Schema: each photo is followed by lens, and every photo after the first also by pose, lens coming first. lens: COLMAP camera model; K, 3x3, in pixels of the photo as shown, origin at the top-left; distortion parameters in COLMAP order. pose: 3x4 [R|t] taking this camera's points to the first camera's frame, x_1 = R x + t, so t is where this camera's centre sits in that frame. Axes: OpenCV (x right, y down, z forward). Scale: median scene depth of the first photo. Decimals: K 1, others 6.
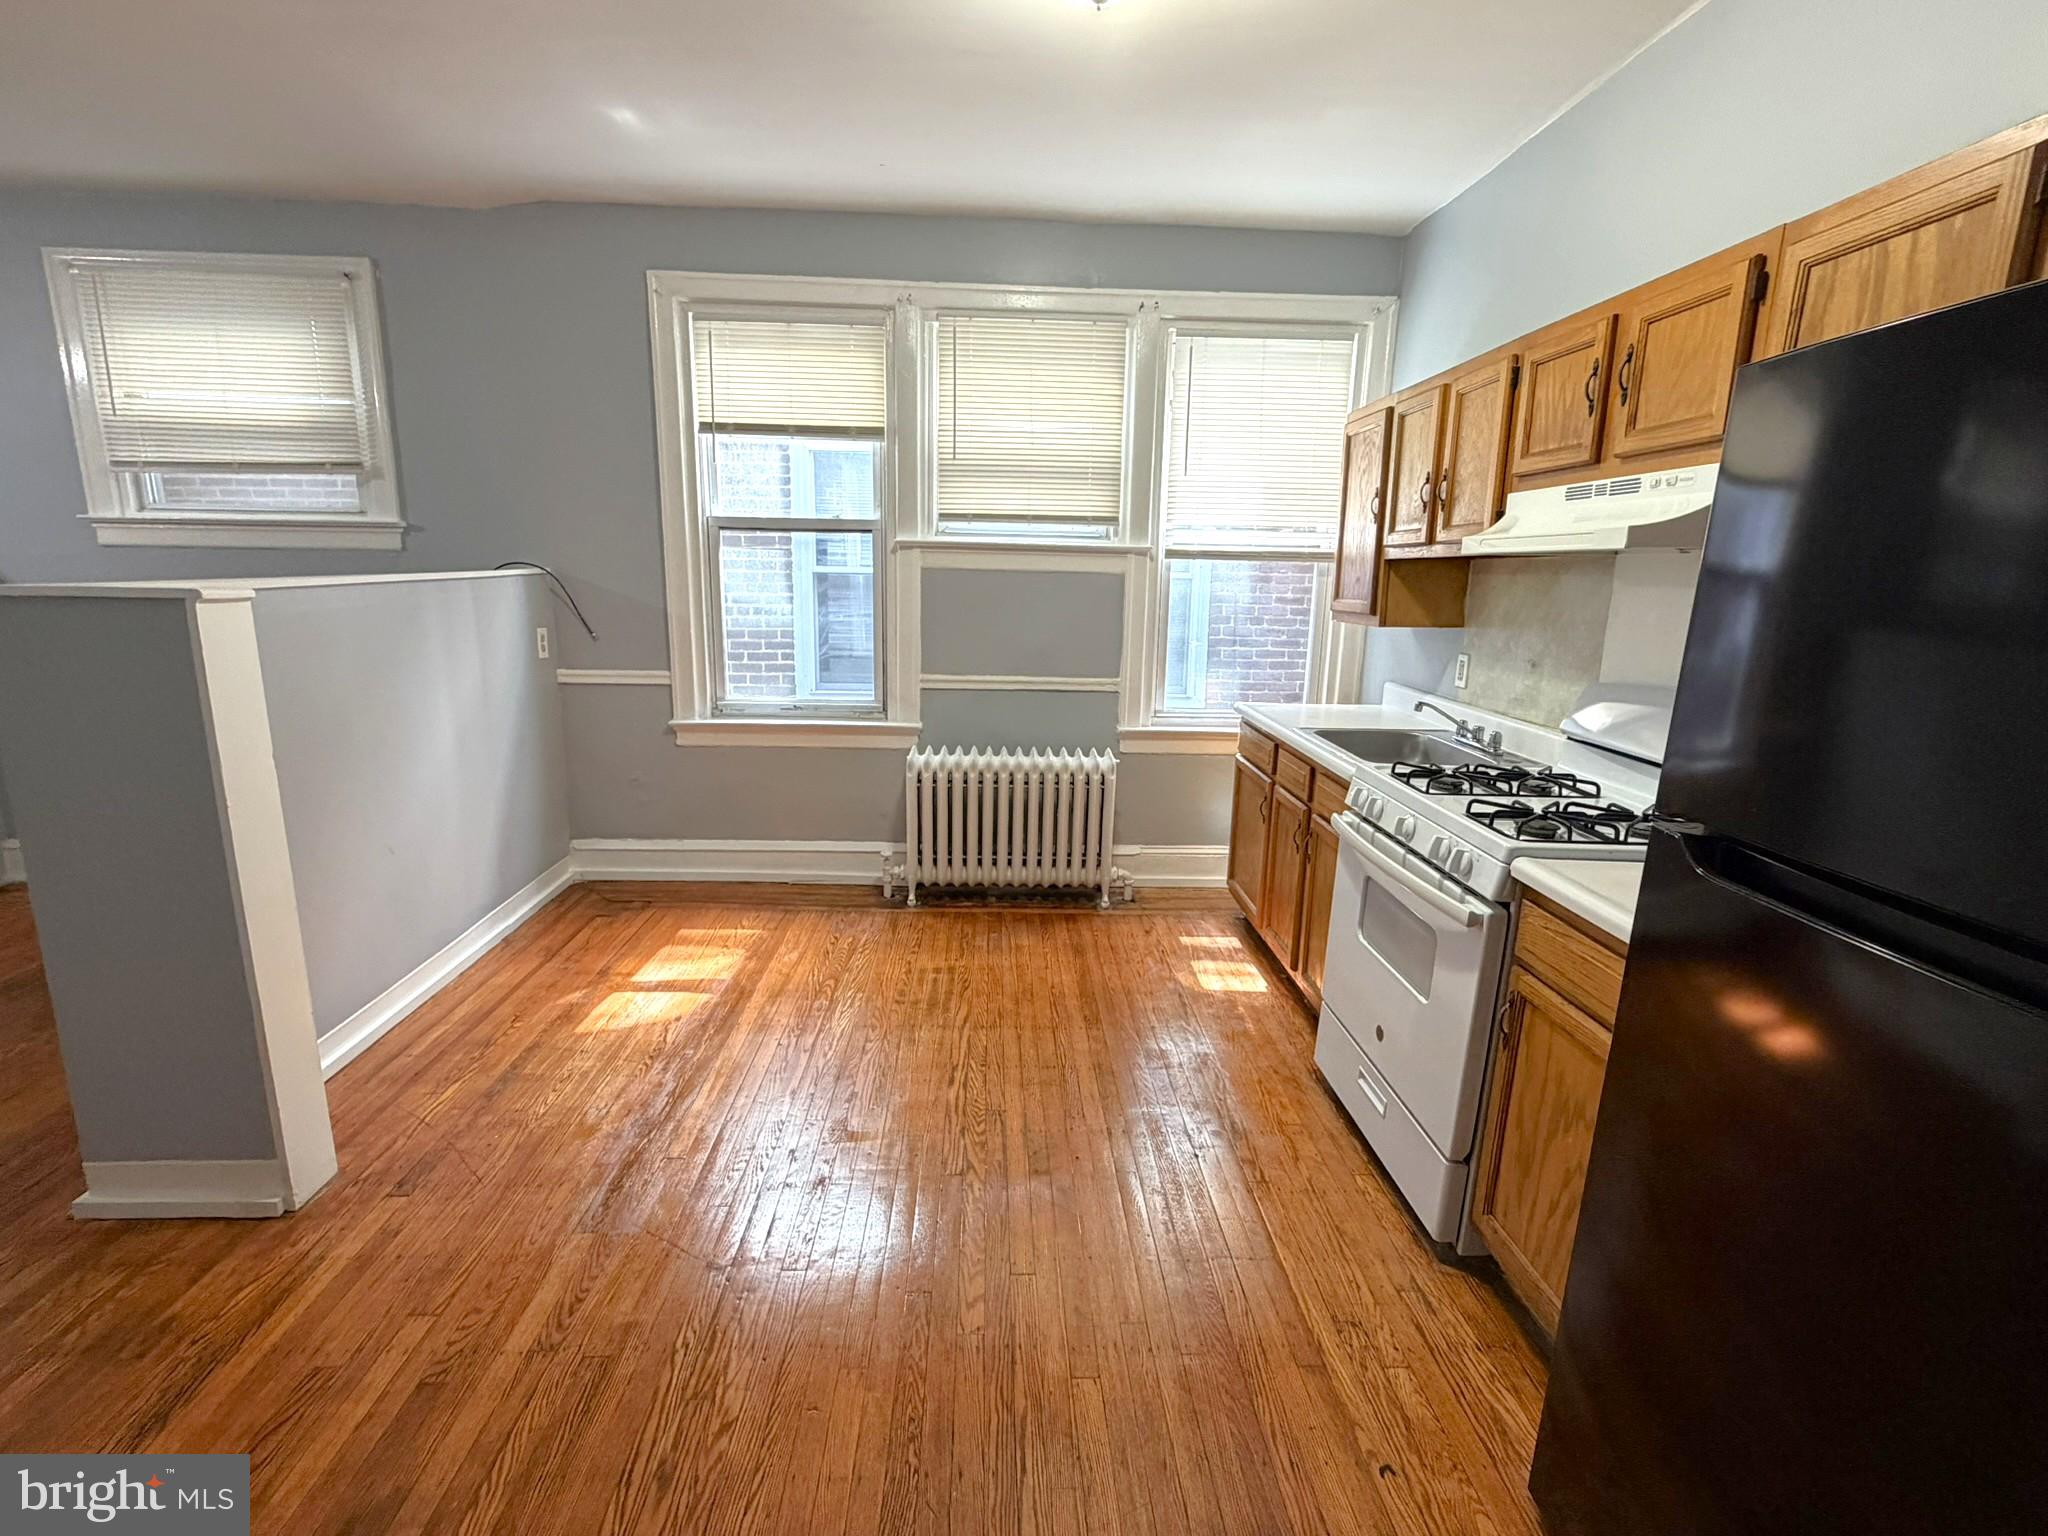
lens RADIAL K [[957.0, 0, 1024.7], [0, 957.0, 773.9], [0, 0, 1]] dist [0.002237, -0.000478]
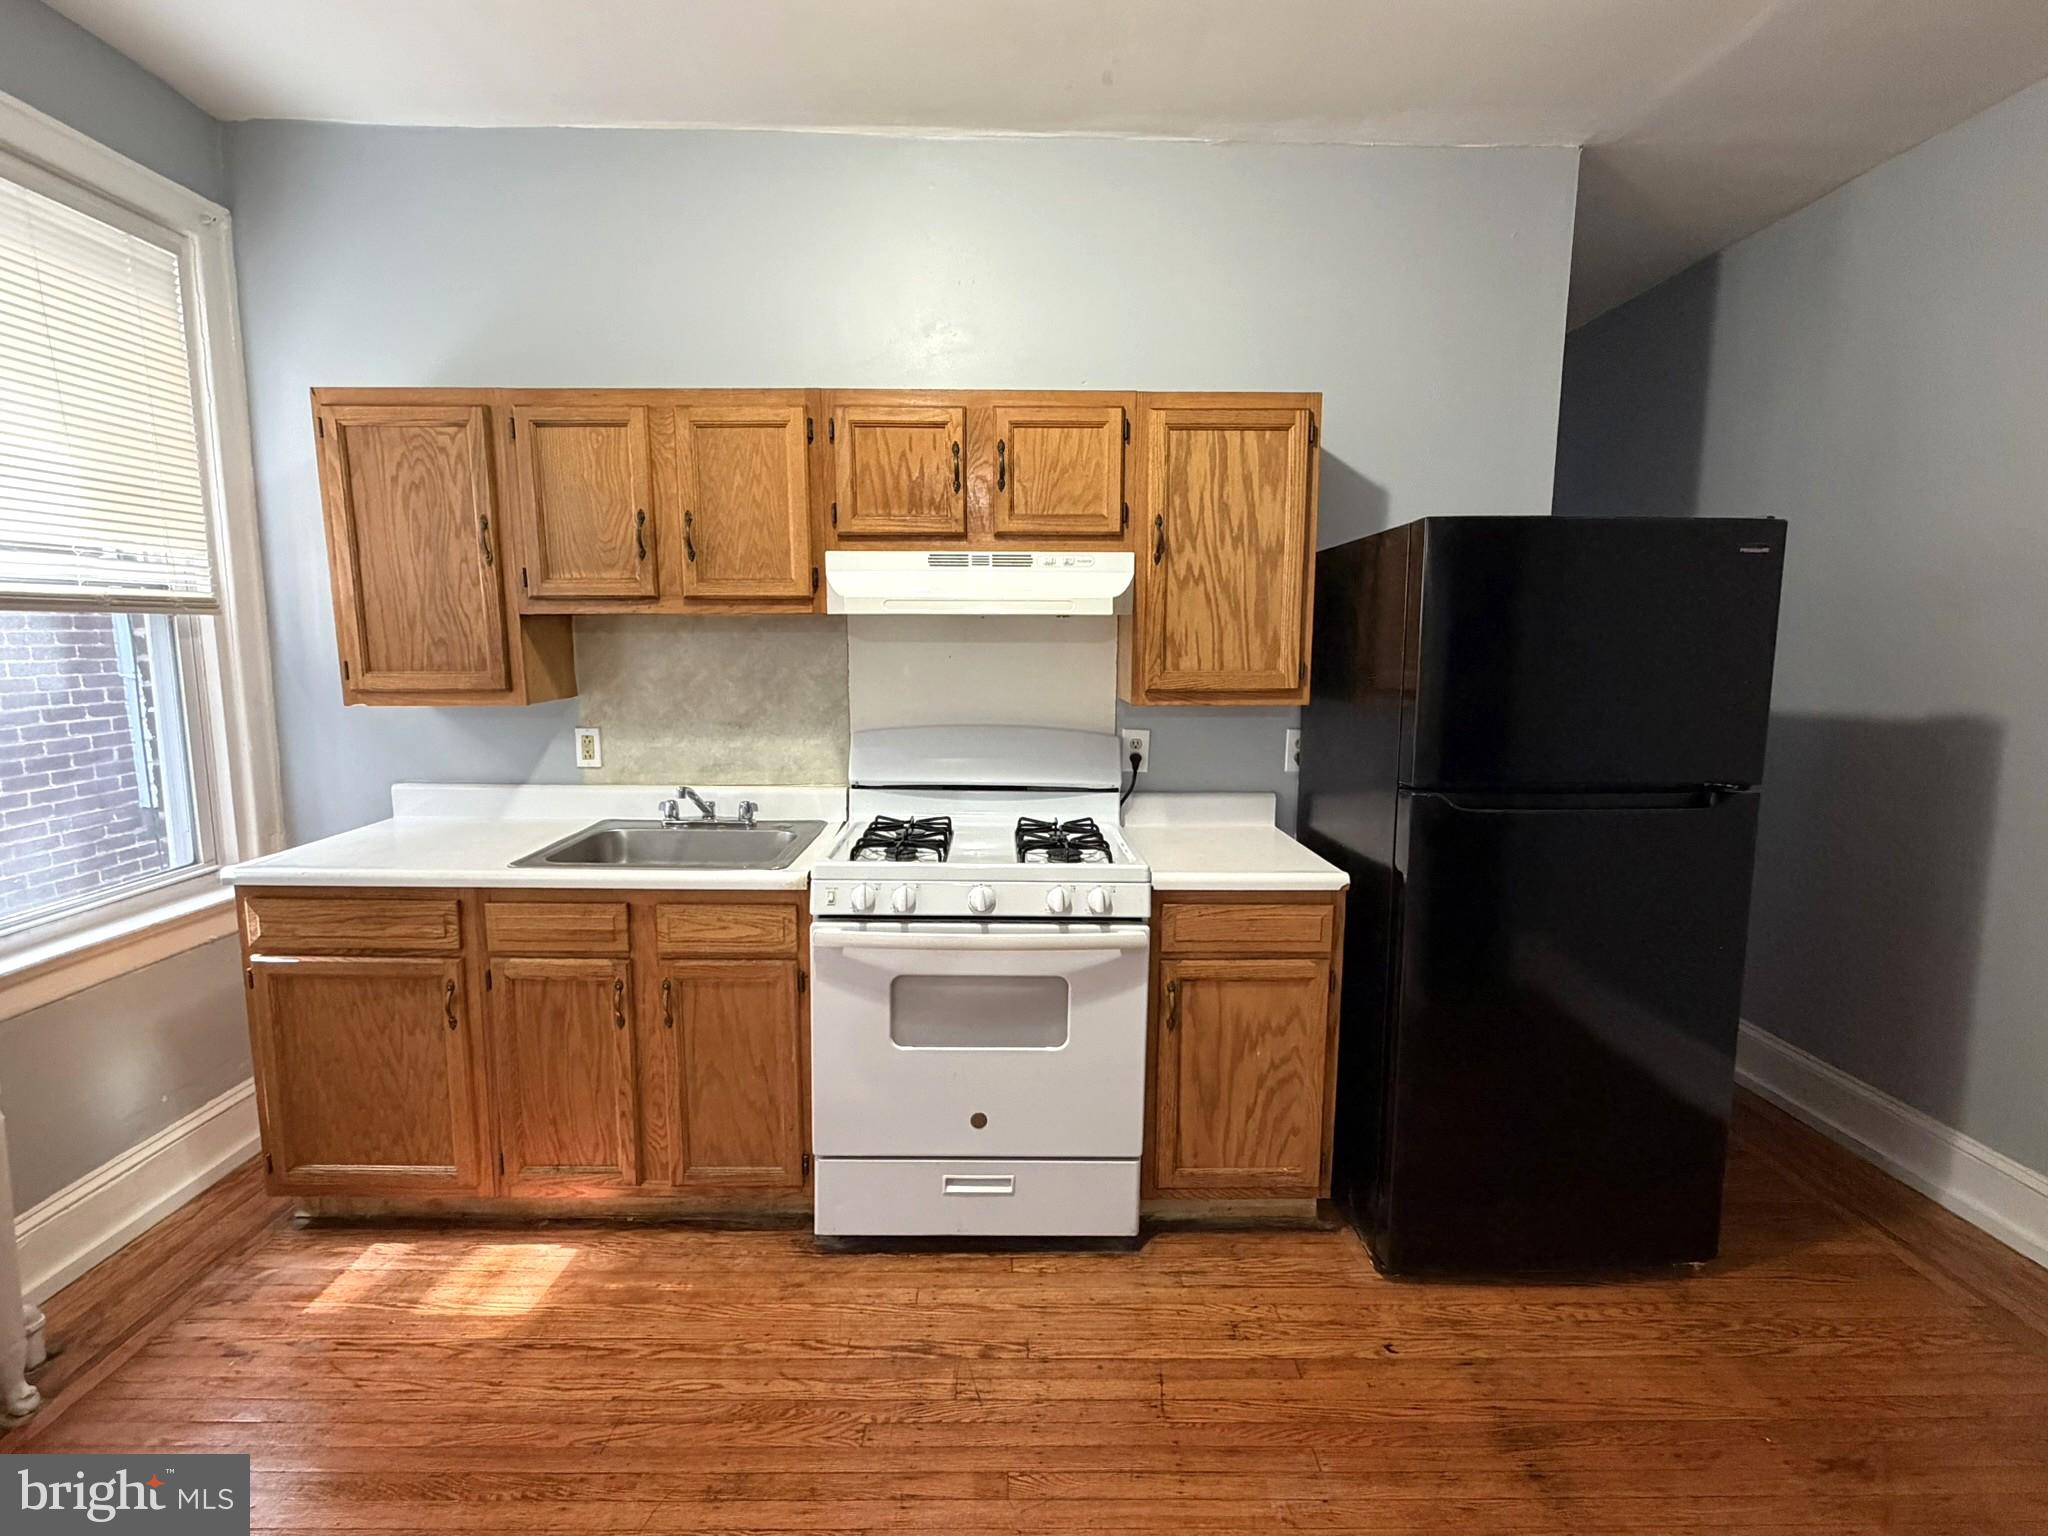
lens RADIAL K [[957.0, 0, 1023.3], [0, 957.0, 771.4], [0, 0, 1]] dist [0.002237, -0.000478]
pose [[0.021984, -0.165538, 0.985958, -0.305690], [0.205094, 0.965969, 0.157609, -0.122496], [-0.978495, 0.198749, 0.055187, 0.513830]]
